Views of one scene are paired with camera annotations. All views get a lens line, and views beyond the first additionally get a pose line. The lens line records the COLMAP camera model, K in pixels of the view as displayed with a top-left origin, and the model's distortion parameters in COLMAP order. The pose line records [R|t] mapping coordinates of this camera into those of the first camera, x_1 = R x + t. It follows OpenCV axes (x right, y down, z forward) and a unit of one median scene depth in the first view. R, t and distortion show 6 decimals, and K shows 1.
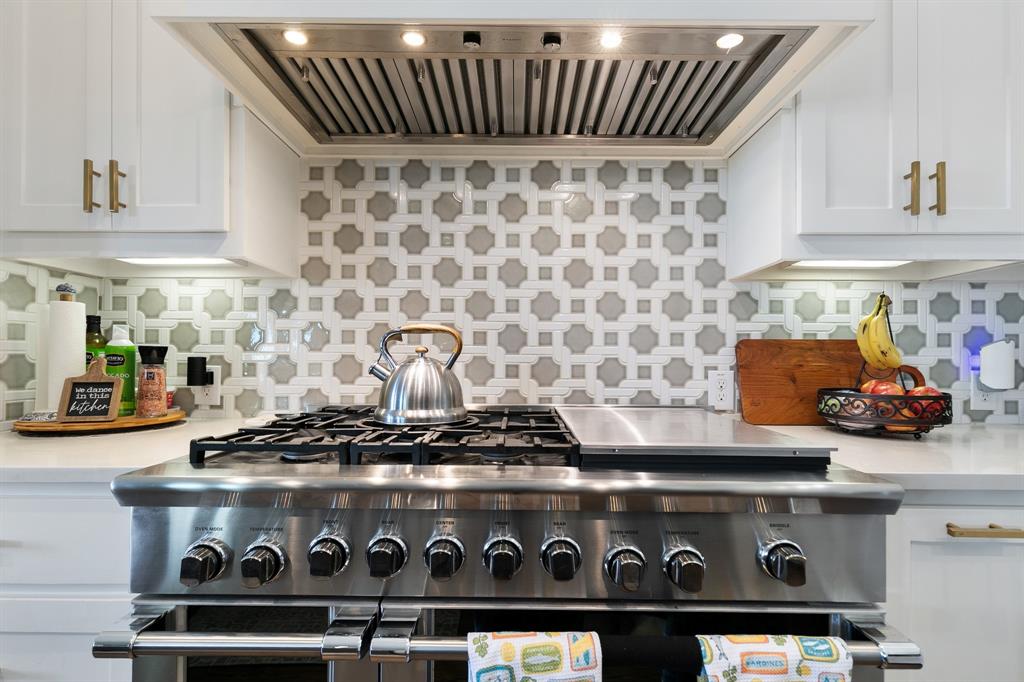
lens RADIAL K [[460.8, 0, 512.8], [0, 460.8, 351.3], [0, 0, 1]] dist [-0.003802, -0.000072]
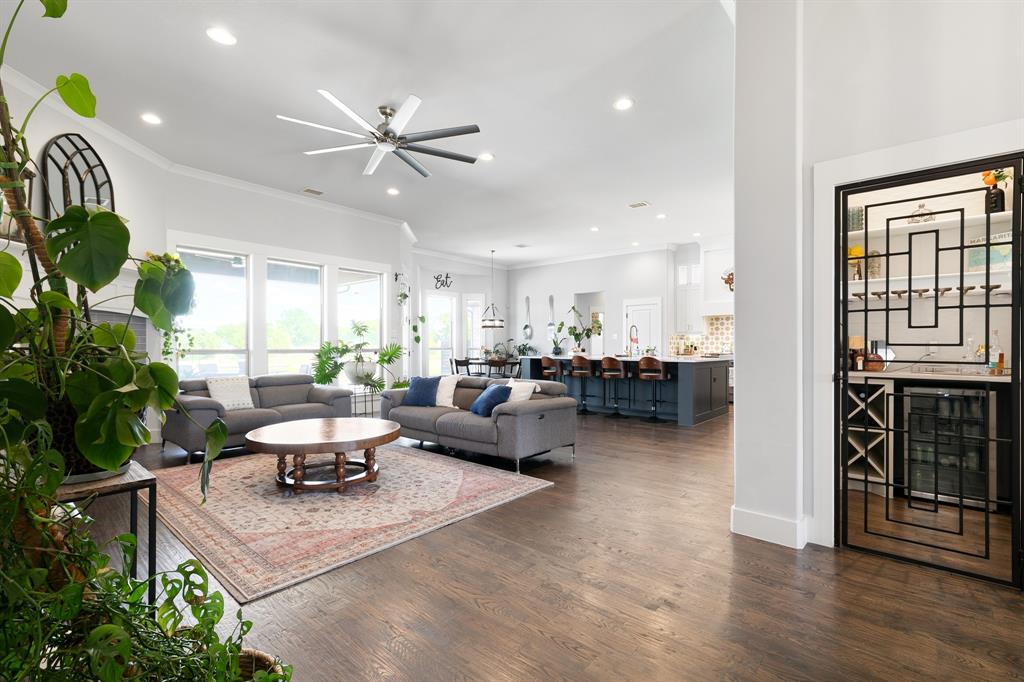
lens RADIAL K [[460.8, 0, 508.8], [0, 460.8, 343.0], [0, 0, 1]] dist [-0.003802, -0.000072]
pose [[0.747199, -0.003577, -0.664591, 1.862802], [0.007921, 0.999962, 0.003524, -0.086095], [0.664553, -0.007898, 0.747199, -6.126237]]
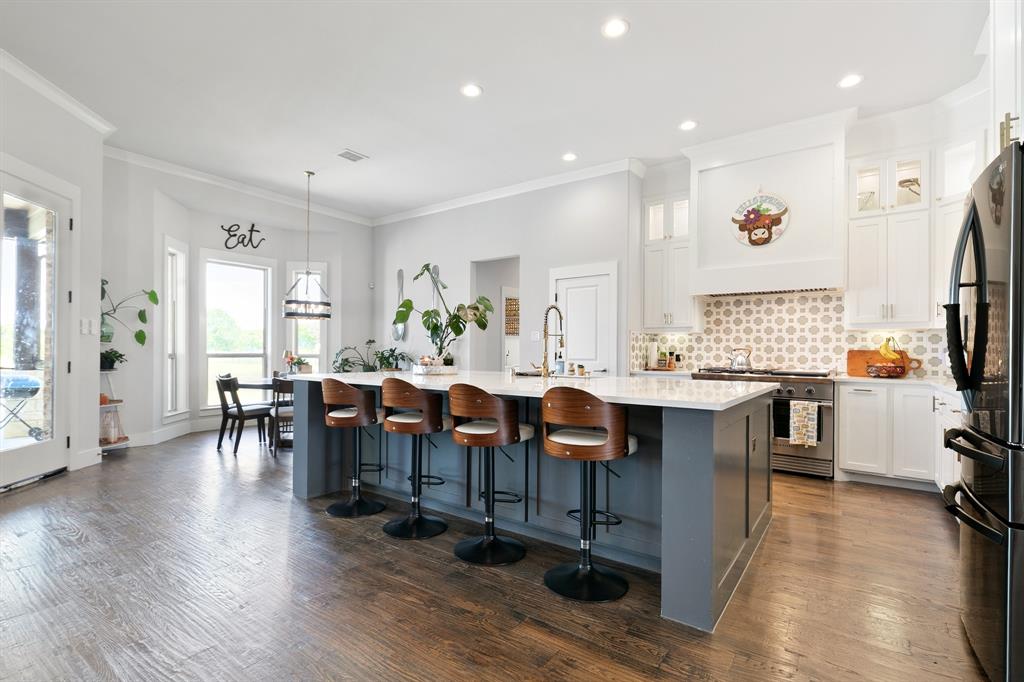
lens RADIAL K [[460.8, 0, 508.1], [0, 460.8, 350.1], [0, 0, 1]] dist [-0.003802, -0.000072]
pose [[0.796620, 0.002305, -0.604476, 0.529932], [0.000548, 0.999990, 0.004535, -0.040631], [0.604480, -0.003944, 0.796611, -2.939837]]
